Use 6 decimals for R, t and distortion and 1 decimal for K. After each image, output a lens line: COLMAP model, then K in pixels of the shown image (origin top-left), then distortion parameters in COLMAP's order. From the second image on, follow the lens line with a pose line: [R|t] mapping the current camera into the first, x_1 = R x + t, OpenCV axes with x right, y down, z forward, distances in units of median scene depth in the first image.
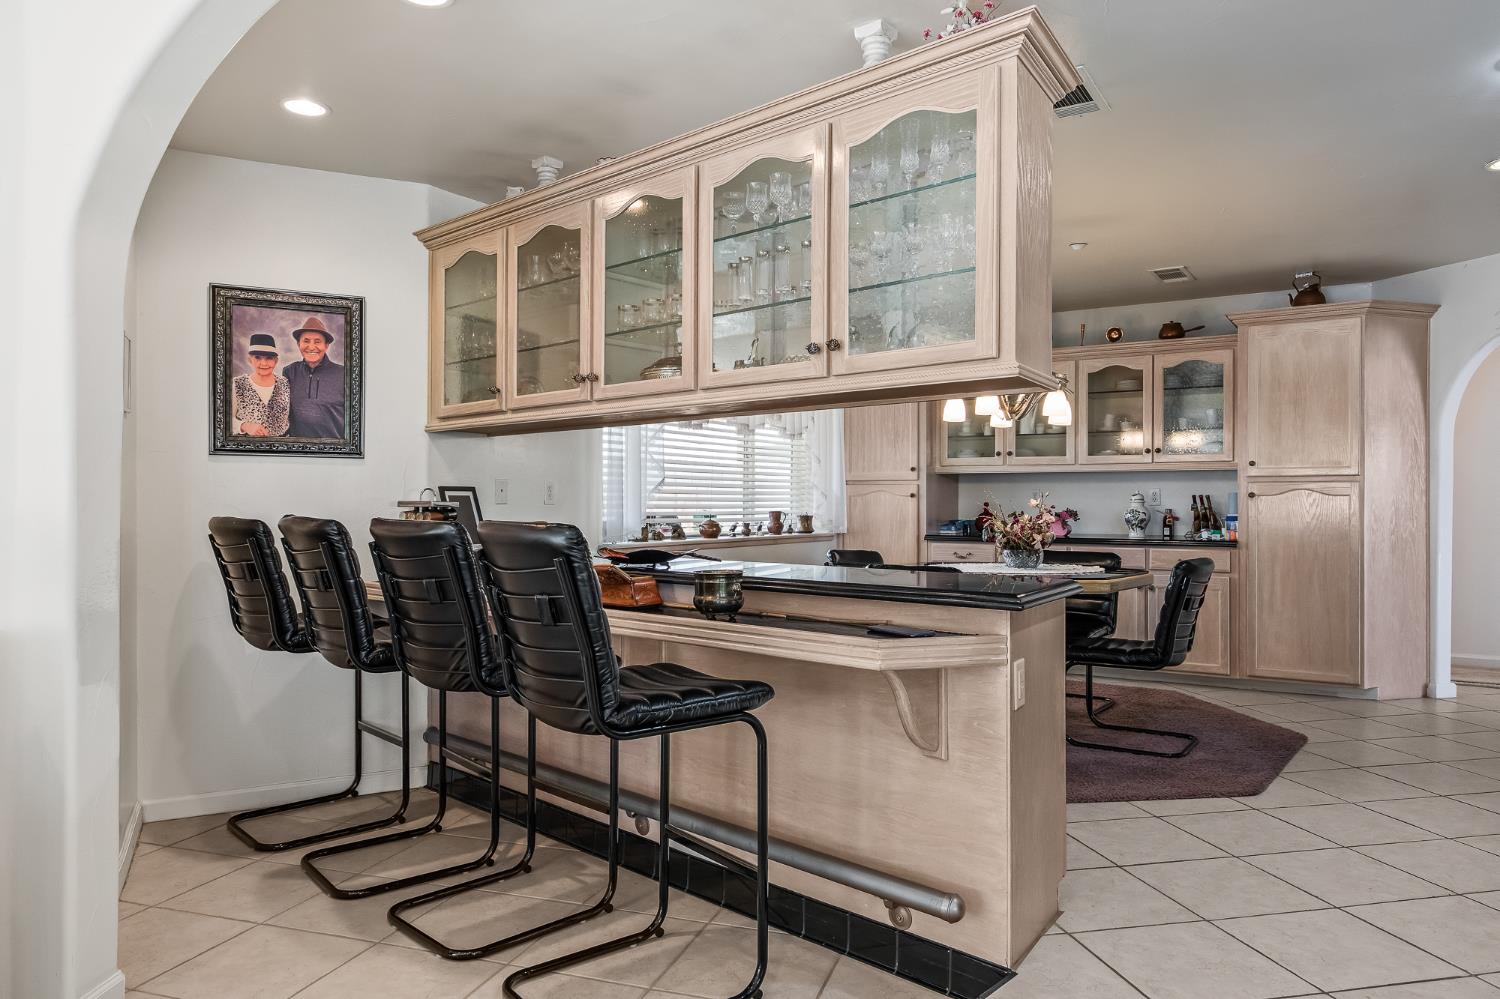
lens RADIAL K [[1003.7, 0, 750.0], [0, 1003.7, 499.5], [0, 0, 1]] dist [0.000495, -0.000008]
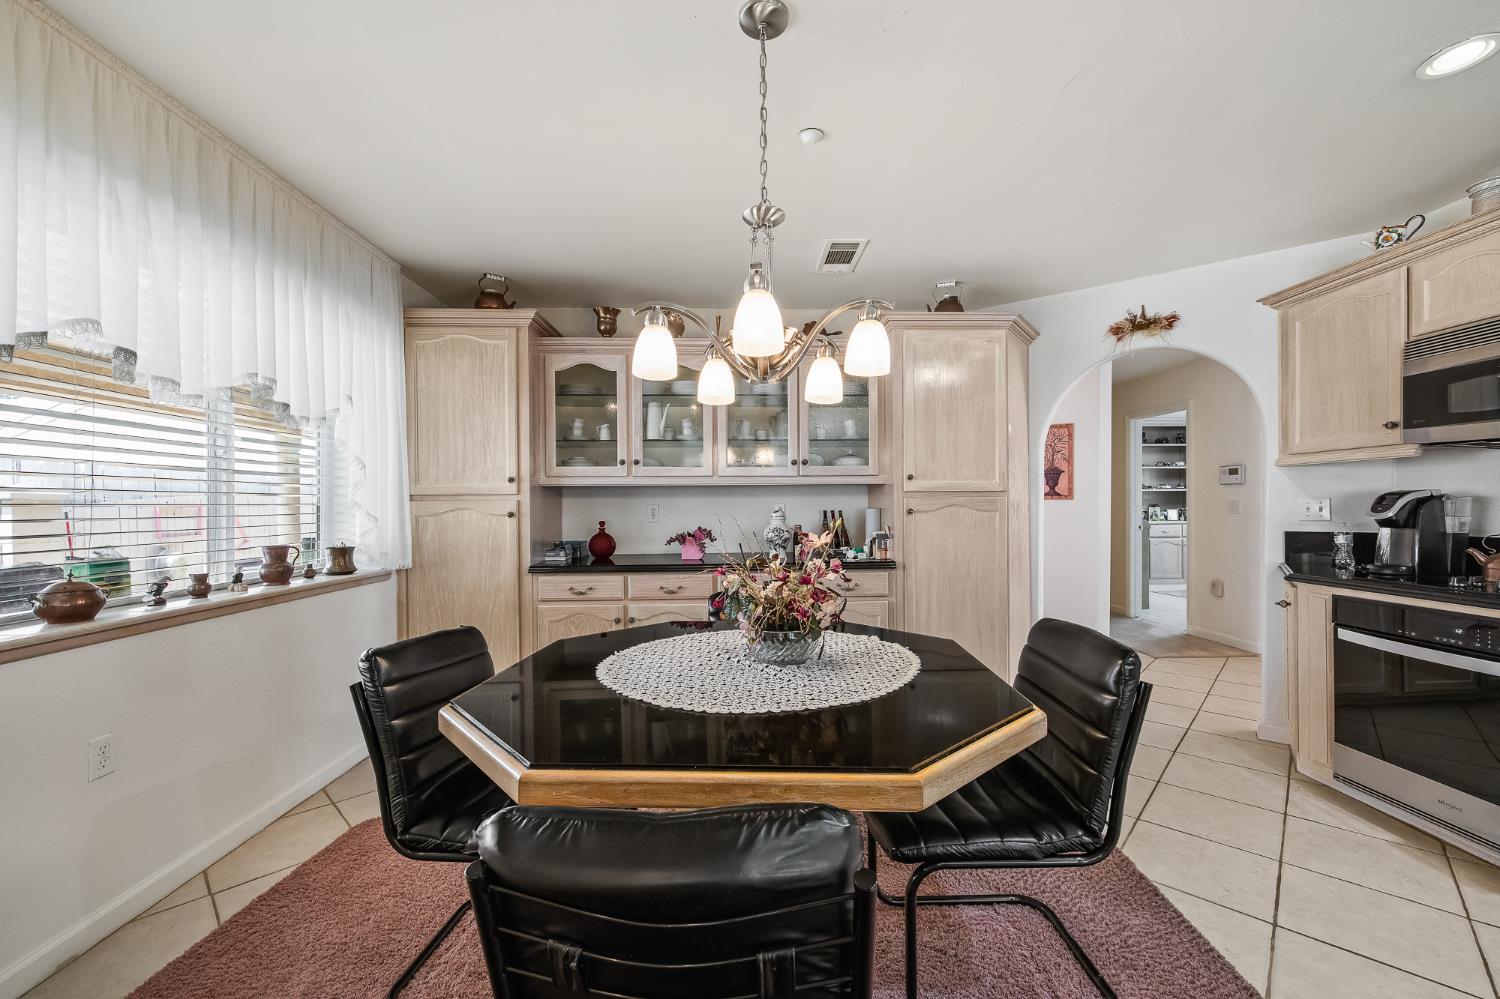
lens RADIAL K [[604.4, 0, 750.0], [0, 604.4, 499.5], [0, 0, 1]] dist [0.001262, 0.000320]
pose [[0.825183, -0.004009, 0.564851, 0.054082], [0.008577, 0.999948, -0.005432, -0.011469], [-0.564800, 0.009327, 0.825175, 0.529135]]
